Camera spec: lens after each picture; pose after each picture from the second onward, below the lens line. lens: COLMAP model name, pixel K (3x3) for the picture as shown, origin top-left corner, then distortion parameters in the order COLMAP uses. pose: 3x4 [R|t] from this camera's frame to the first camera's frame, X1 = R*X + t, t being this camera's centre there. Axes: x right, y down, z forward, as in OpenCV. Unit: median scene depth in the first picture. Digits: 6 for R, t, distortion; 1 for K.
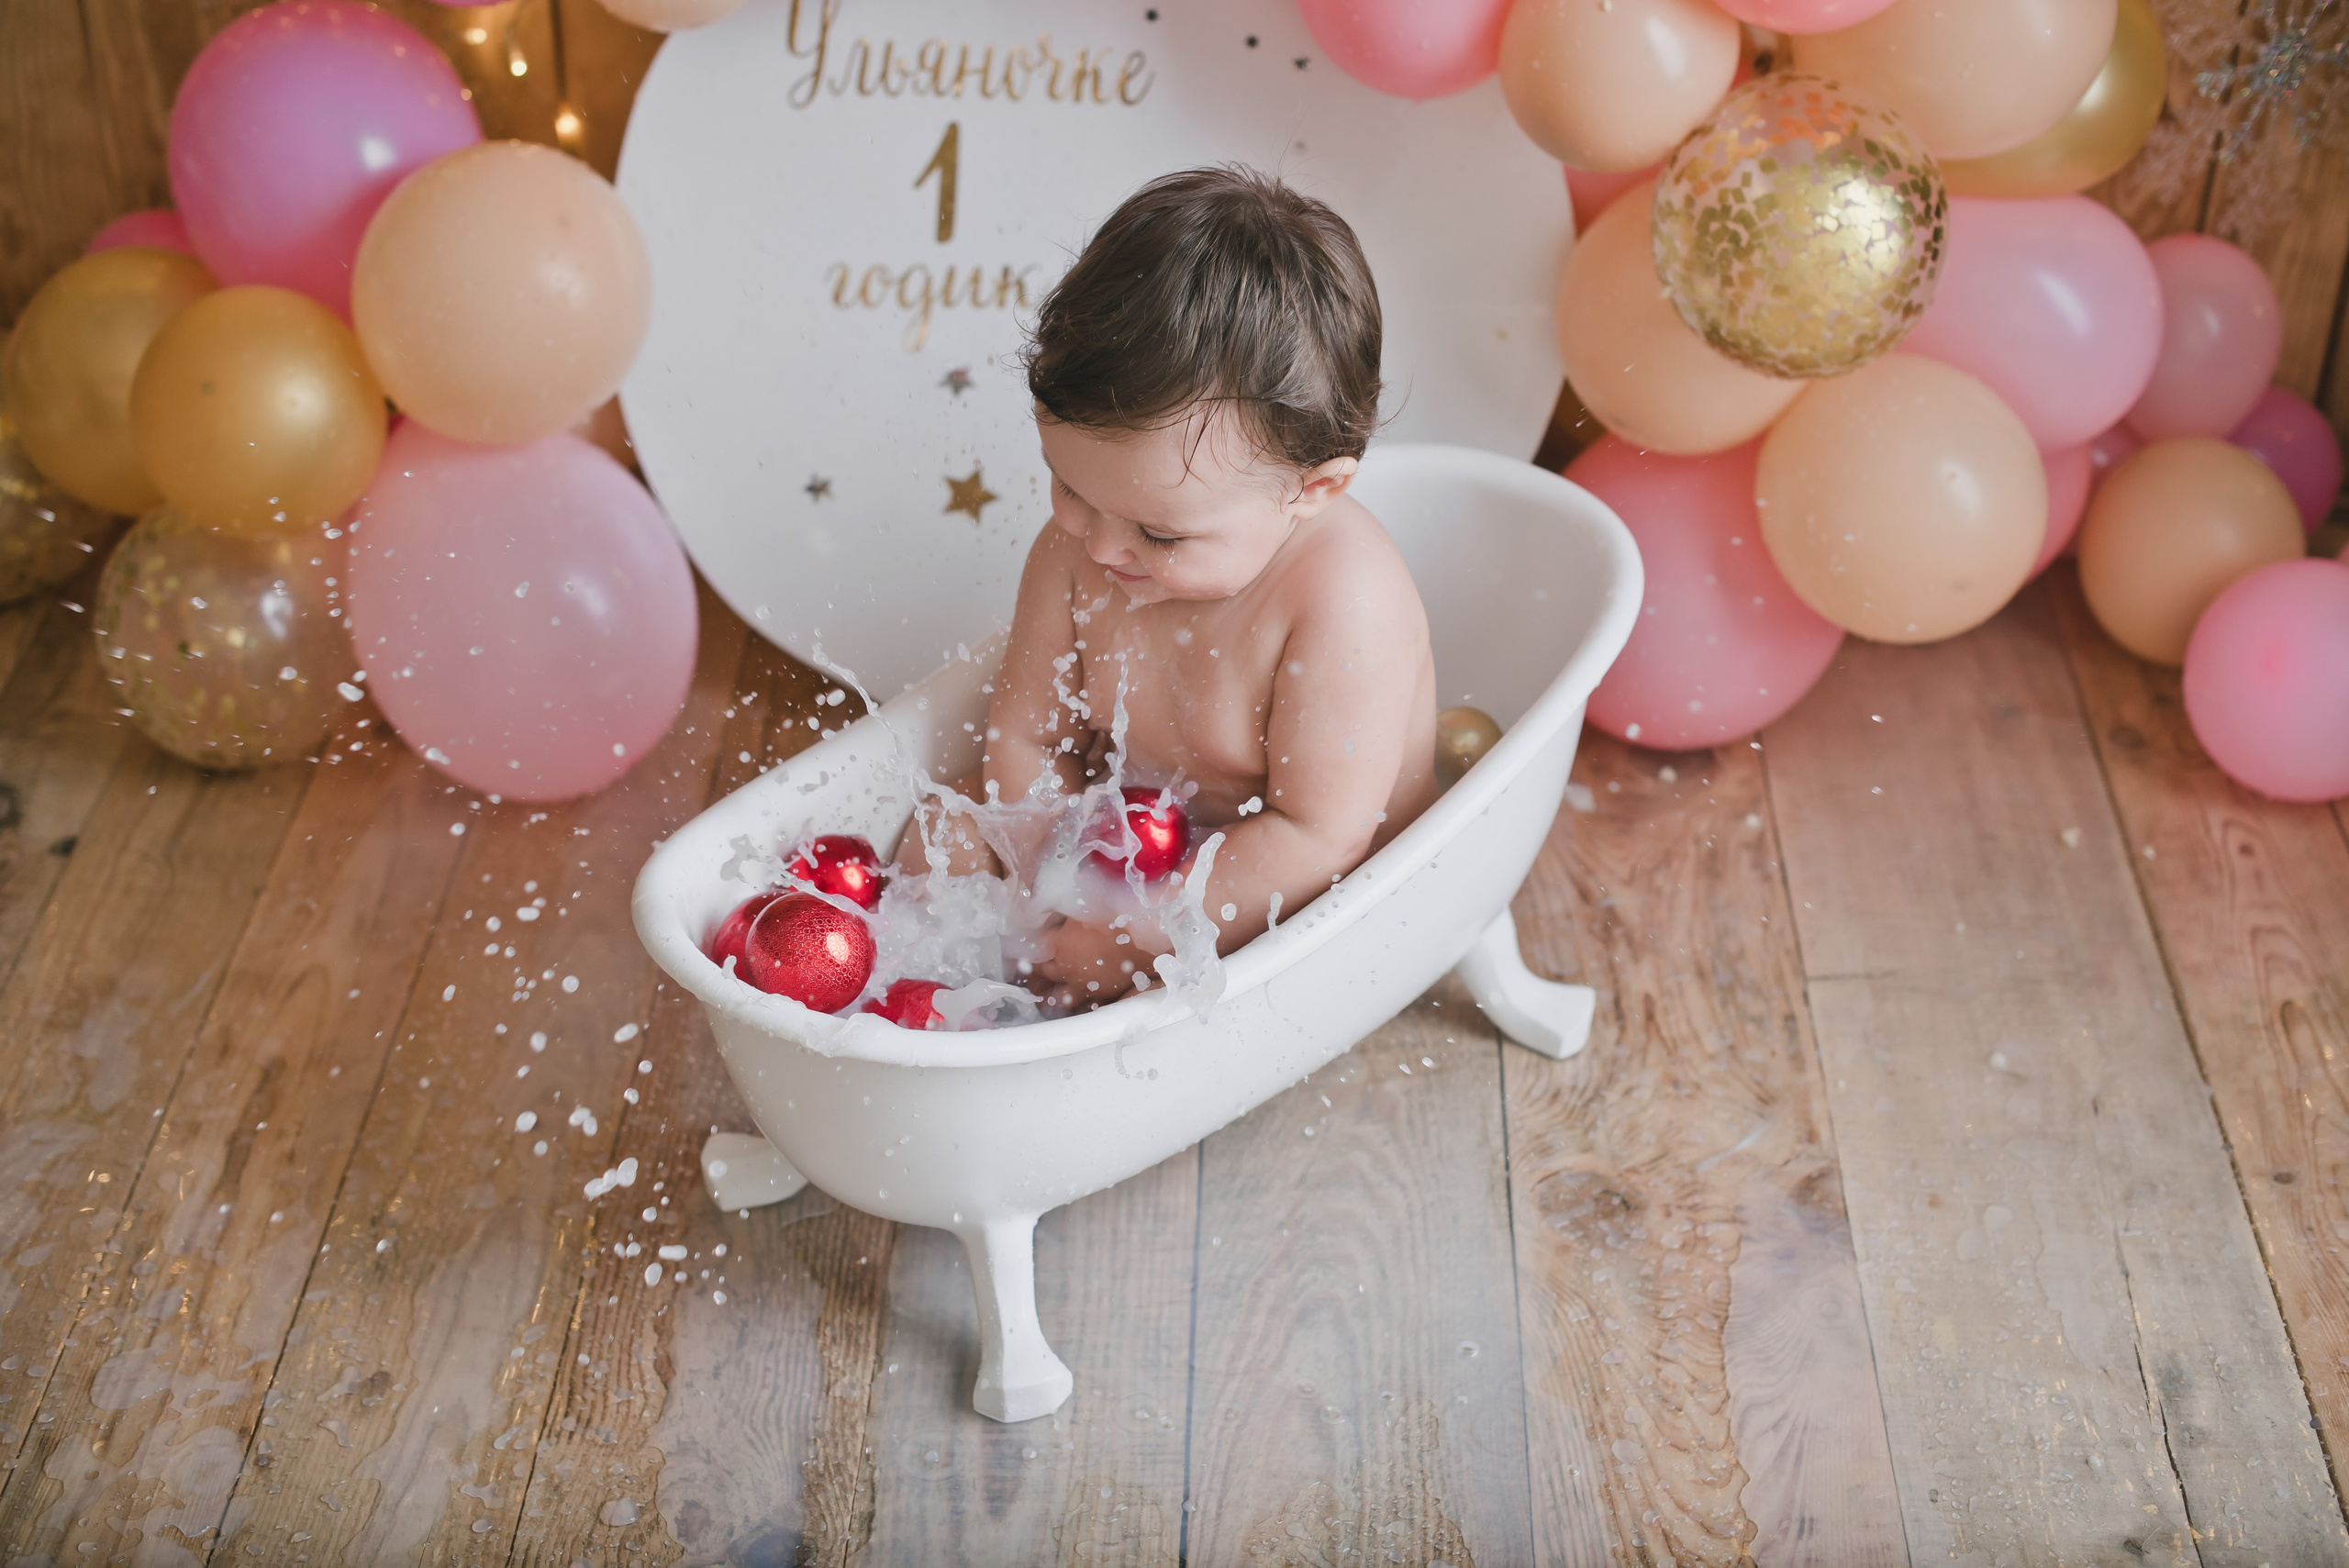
lens RADIAL K [[3481.9, 0, 1177.1], [0, 3481.9, 786.4], [0, 0, 1]] dist [-0.159048, 0.111834]
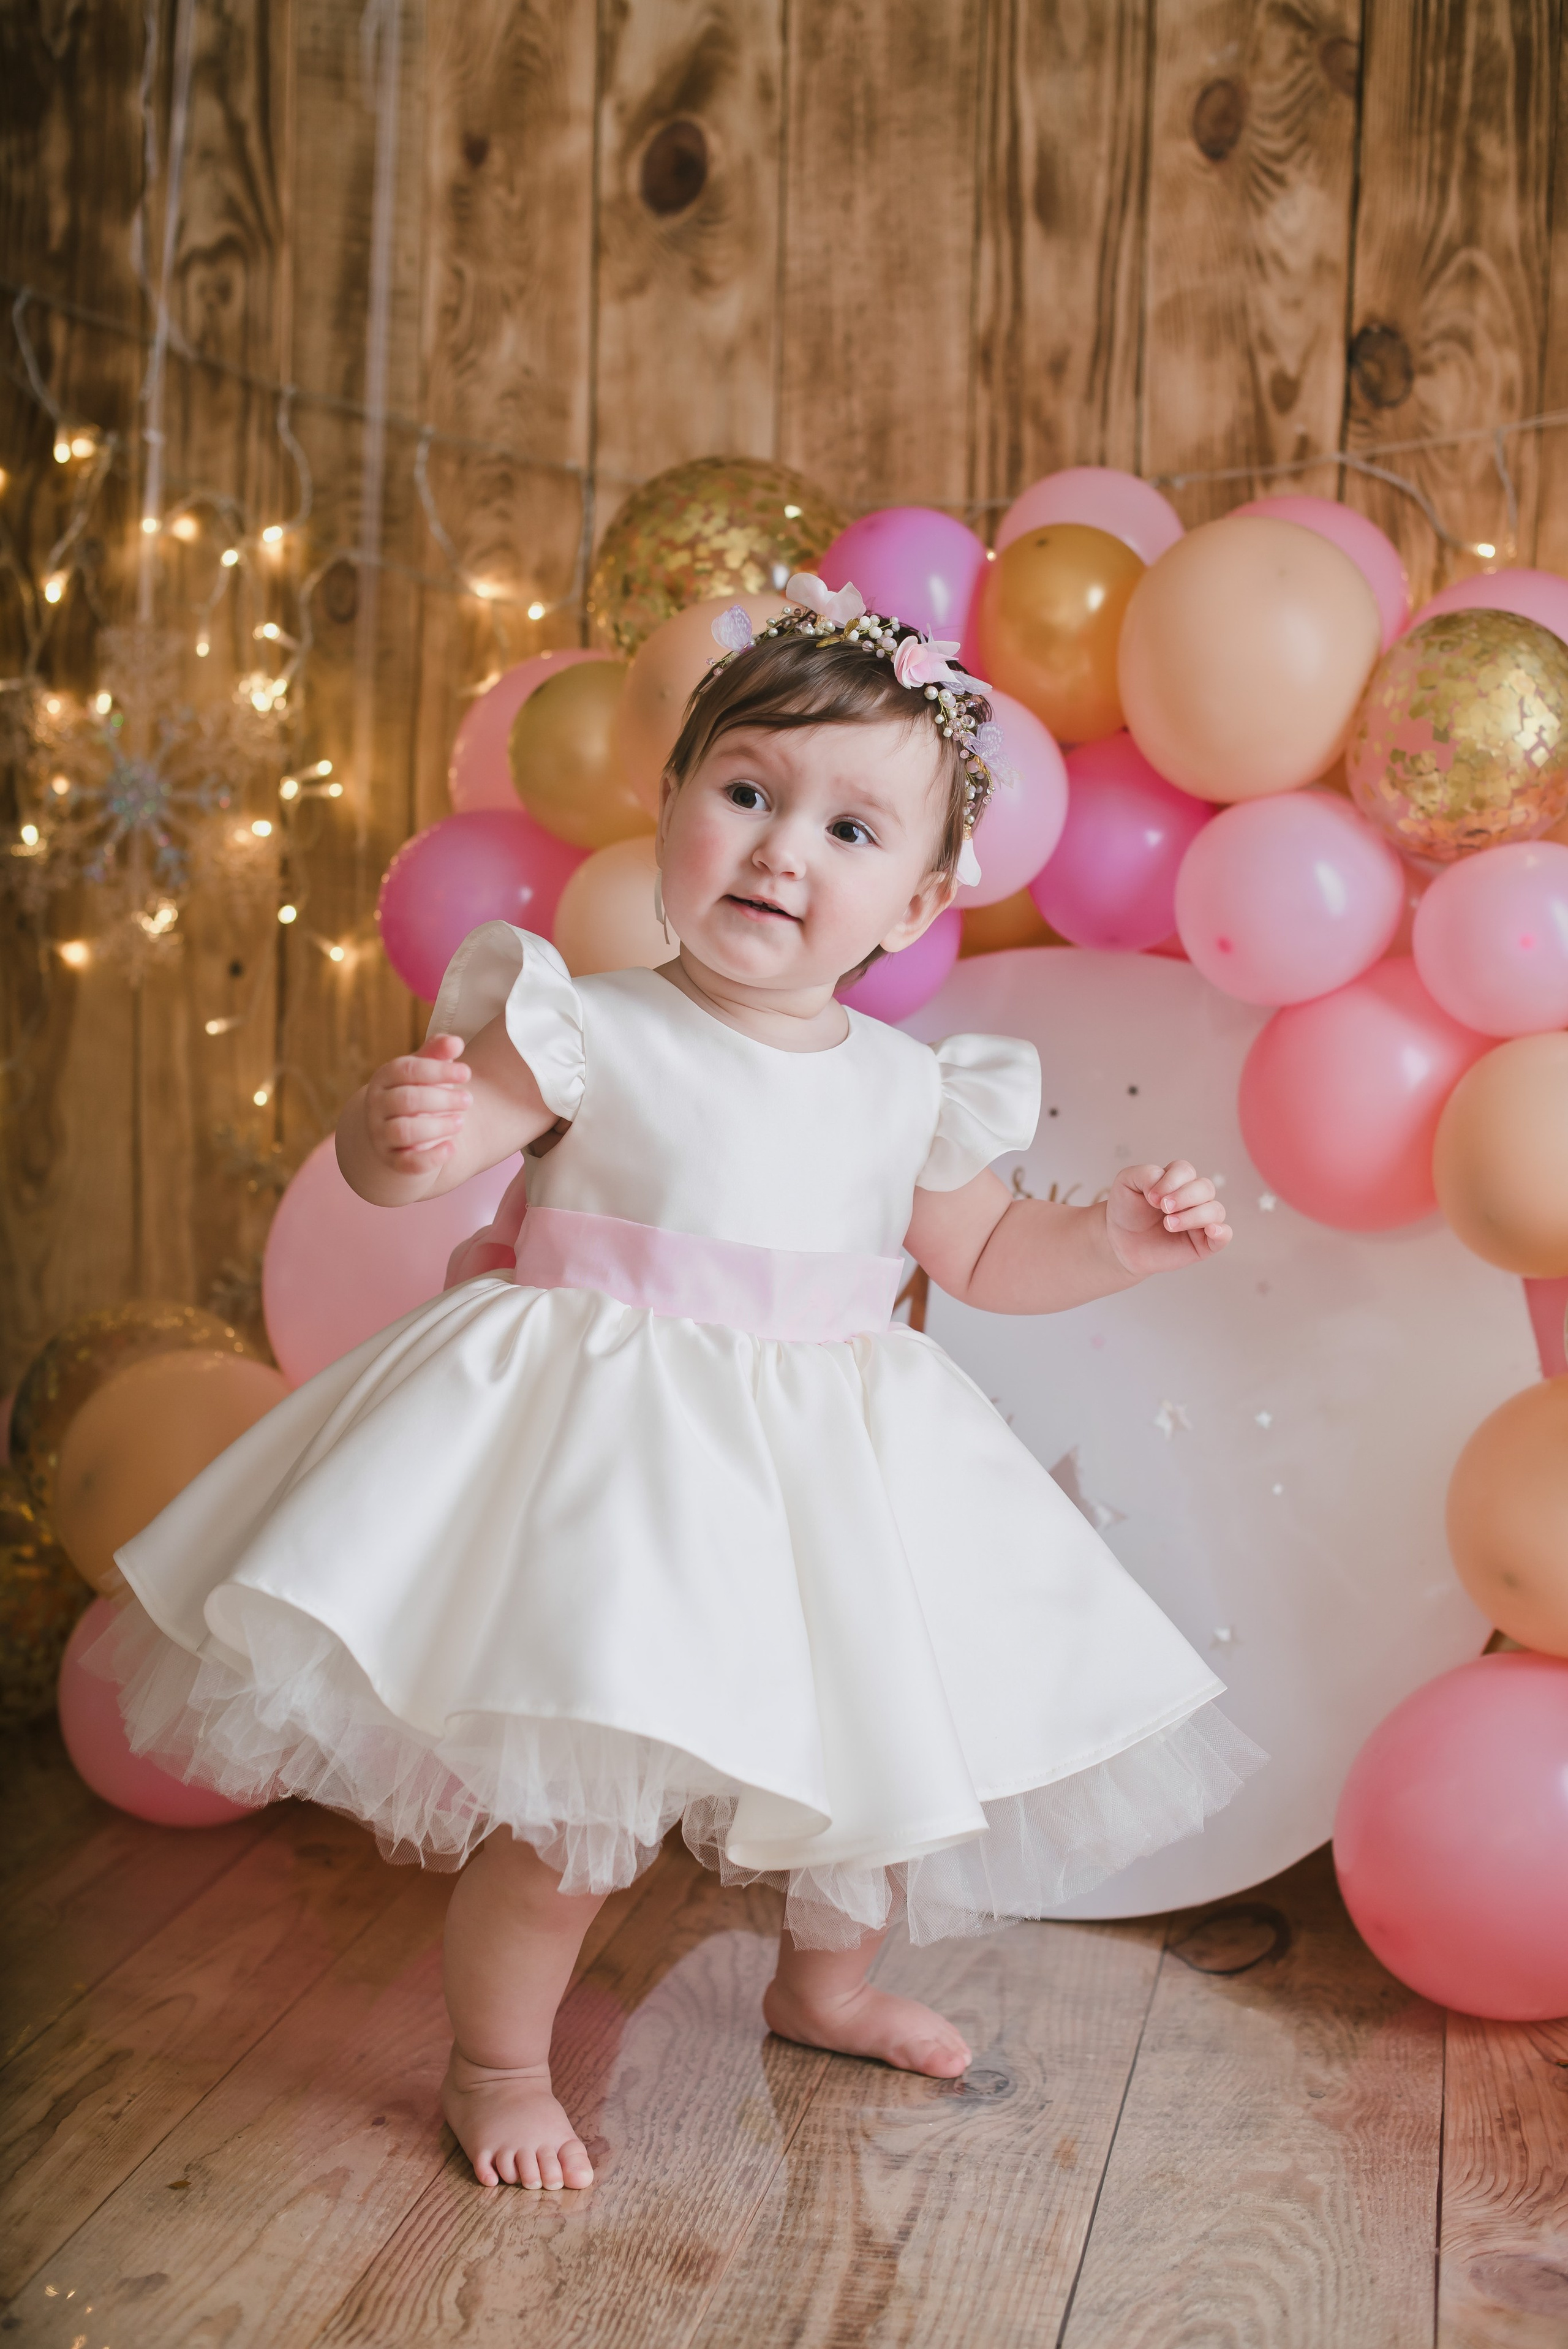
lens RADIAL K [[3466.1, 0, 778.9], [0, 3466.1, 1173.9], [0, 0, 1]] dist [-0.166949, 0.130919]
pose [[0.986786, 0.039433, -0.157154, 0.051664], [-0.105748, 0.891613, -0.440277, 0.250965], [0.122760, 0.451078, 0.884001, 0.084012]]
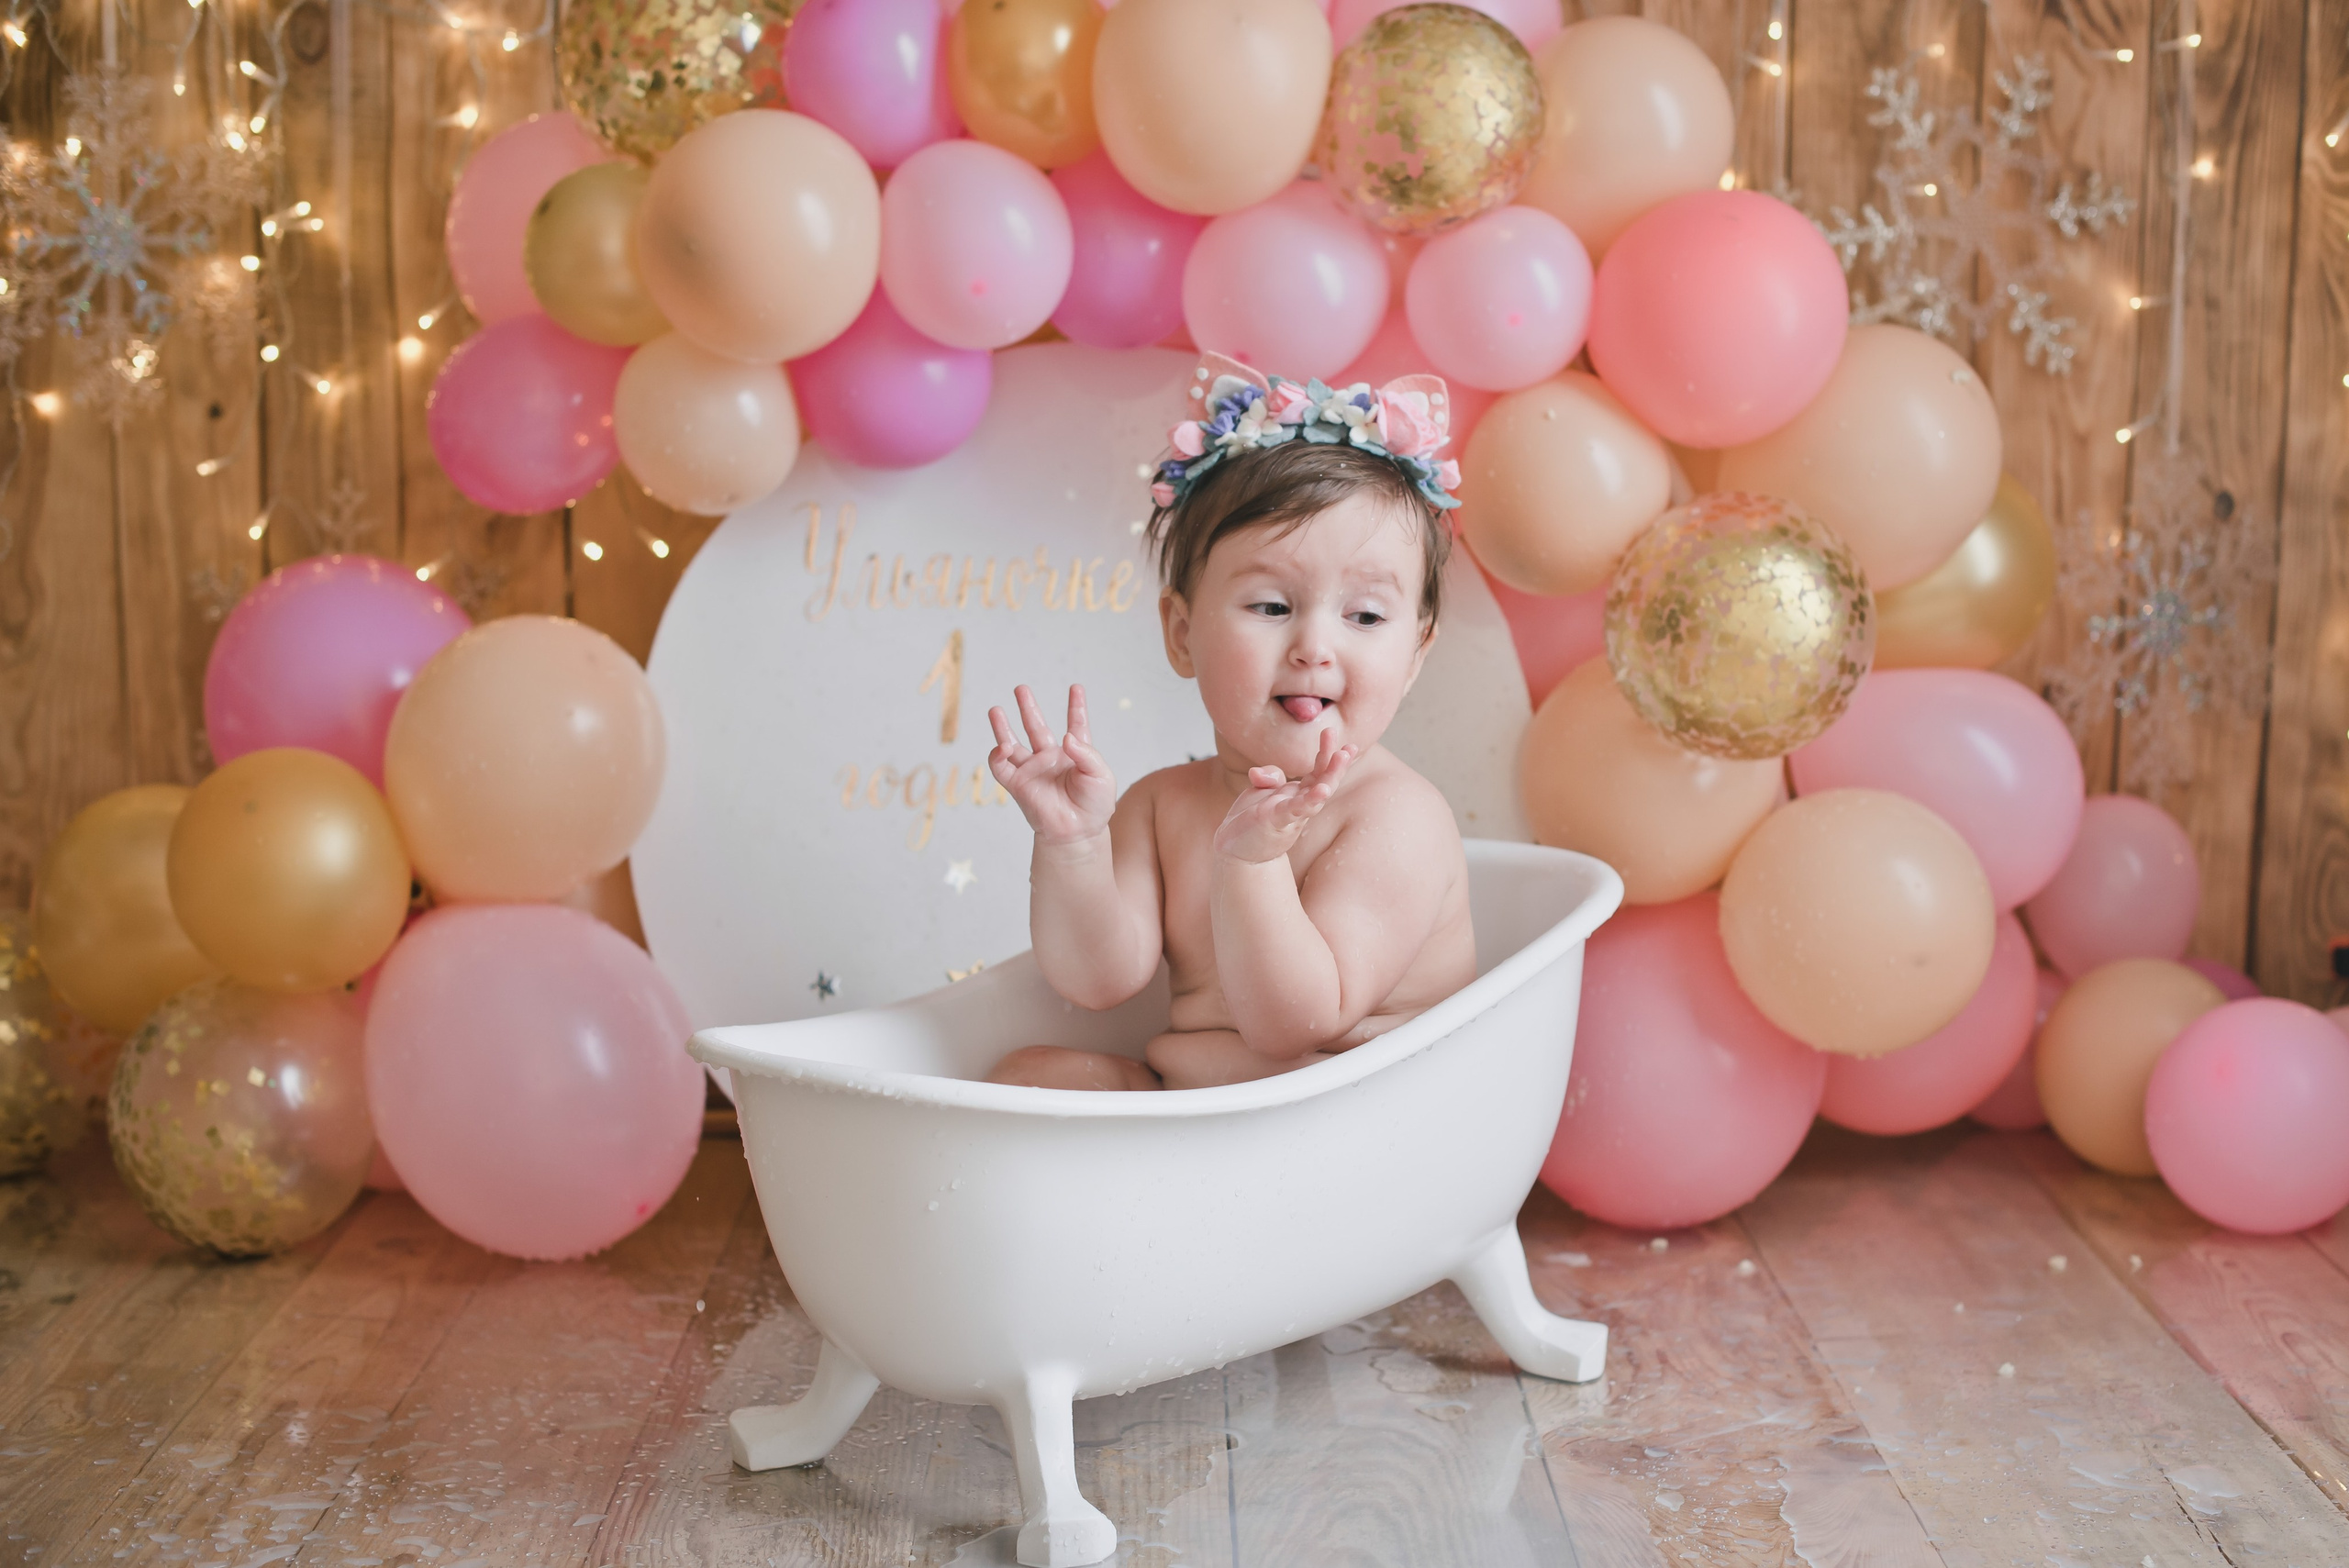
lens RADIAL K [[3742.4, 0, 1279.8], [0, 3742.4, 828.2], [0, 0, 1]] dist [-0.158260, 0.120985]
pose [[0.997831, -0.018384, 0.063204, -0.040351], [0.043554, 0.904358, -0.424547, 0.380742], [-0.049354, 0.426379, 0.903197, -0.039417]]
